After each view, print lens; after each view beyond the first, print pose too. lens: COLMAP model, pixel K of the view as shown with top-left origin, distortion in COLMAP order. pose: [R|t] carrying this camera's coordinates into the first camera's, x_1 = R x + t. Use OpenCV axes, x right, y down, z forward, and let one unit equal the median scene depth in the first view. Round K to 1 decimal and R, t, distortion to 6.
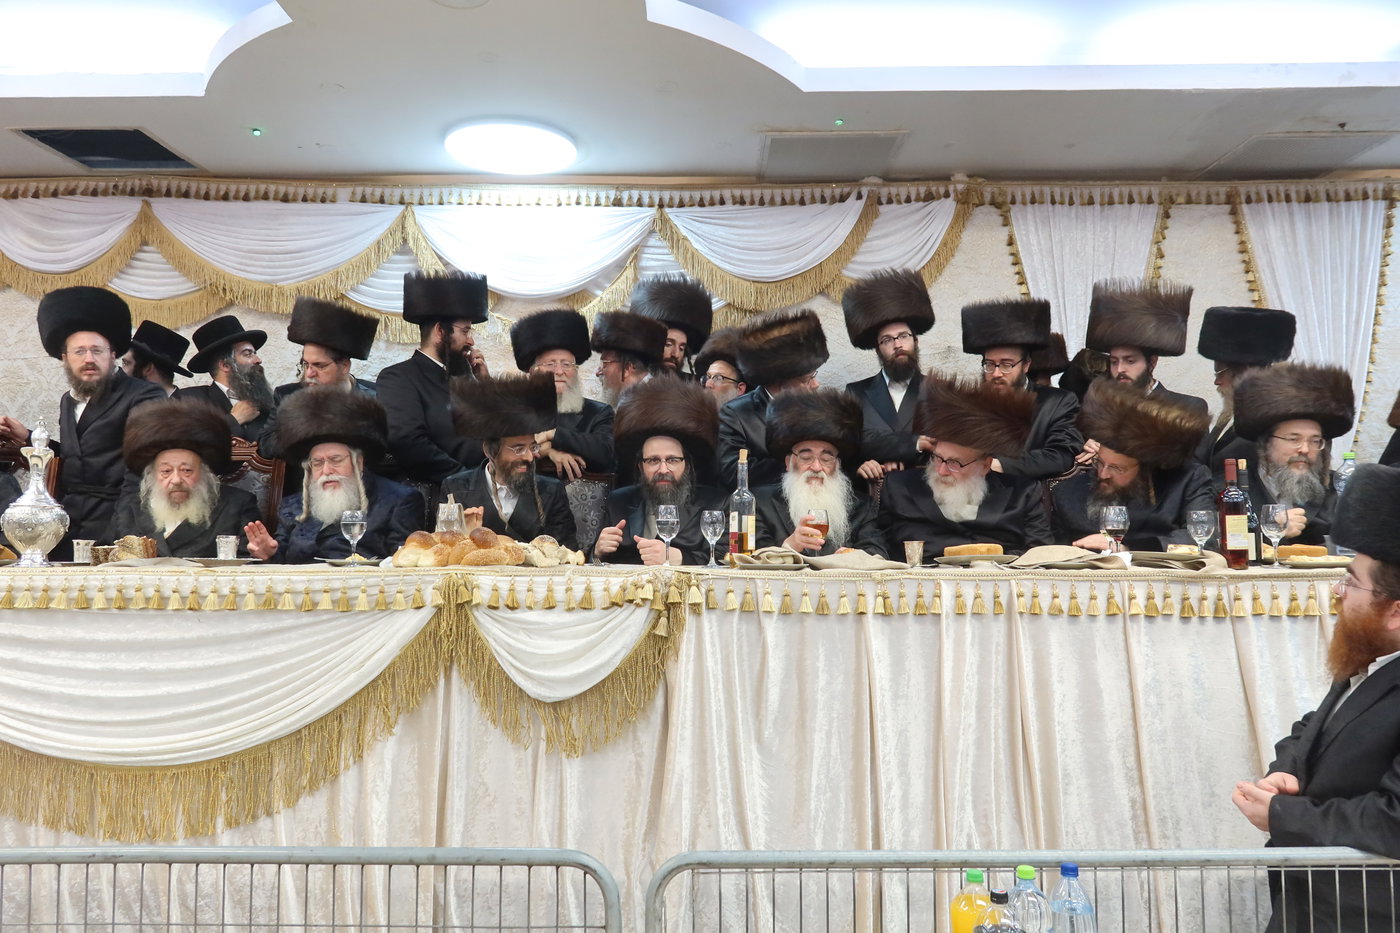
lens RADIAL K [[1022.3, 0, 701.6], [0, 1022.3, 487.1], [0, 0, 1]] dist [-0.020360, 0.015250]
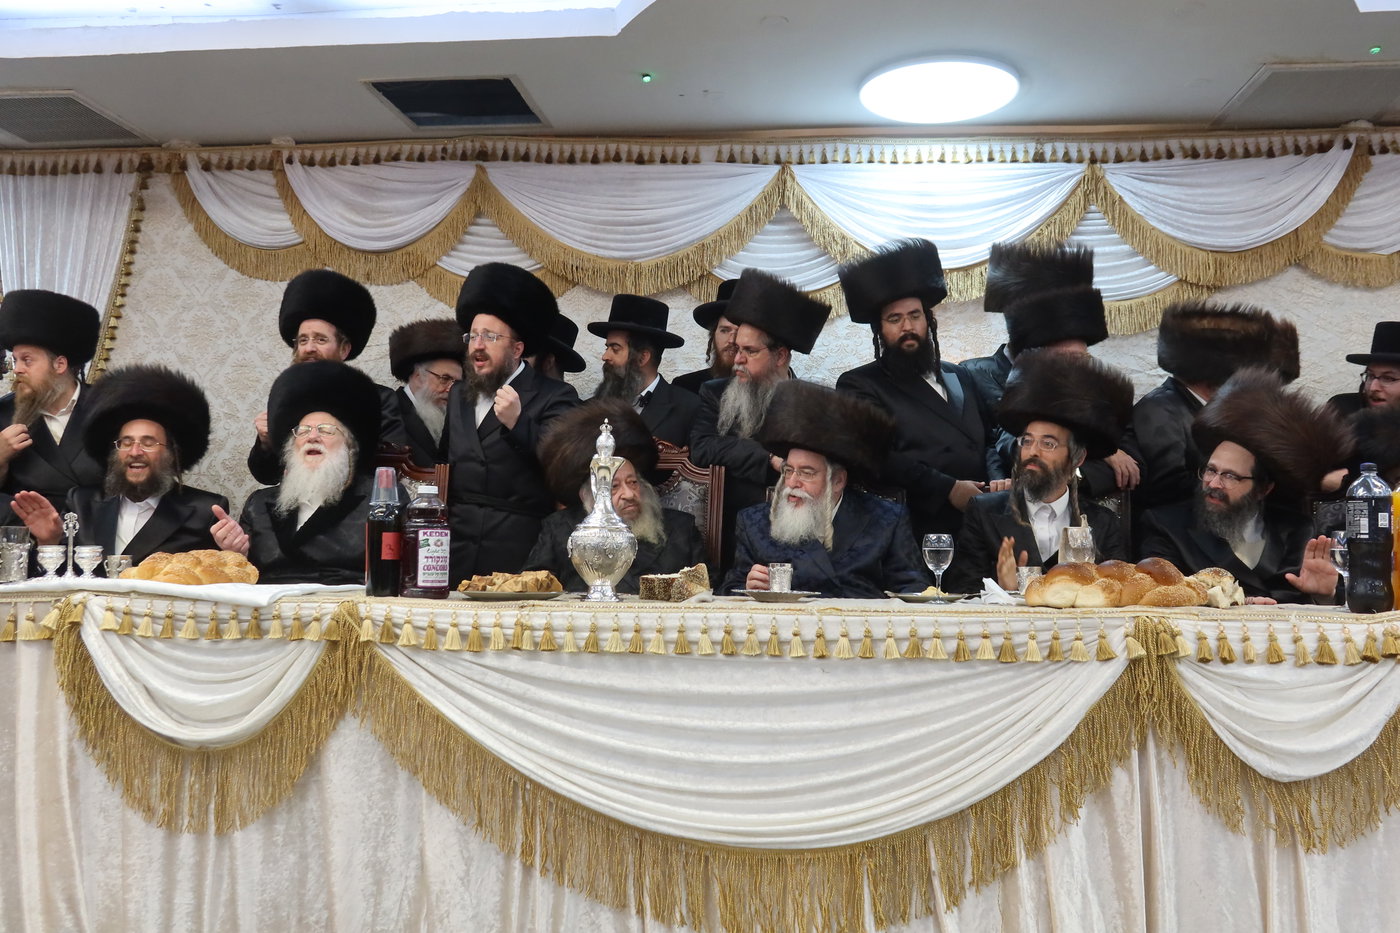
lens RADIAL K [[1172.5, 0, 691.8], [0, 1172.5, 485.3], [0, 0, 1]] dist [-0.019433, 0.001558]
pose [[0.995191, 0.006122, -0.097758, -0.269095], [-0.006925, 0.999945, -0.007881, -0.004058], [0.097704, 0.008520, 0.995179, 0.032645]]
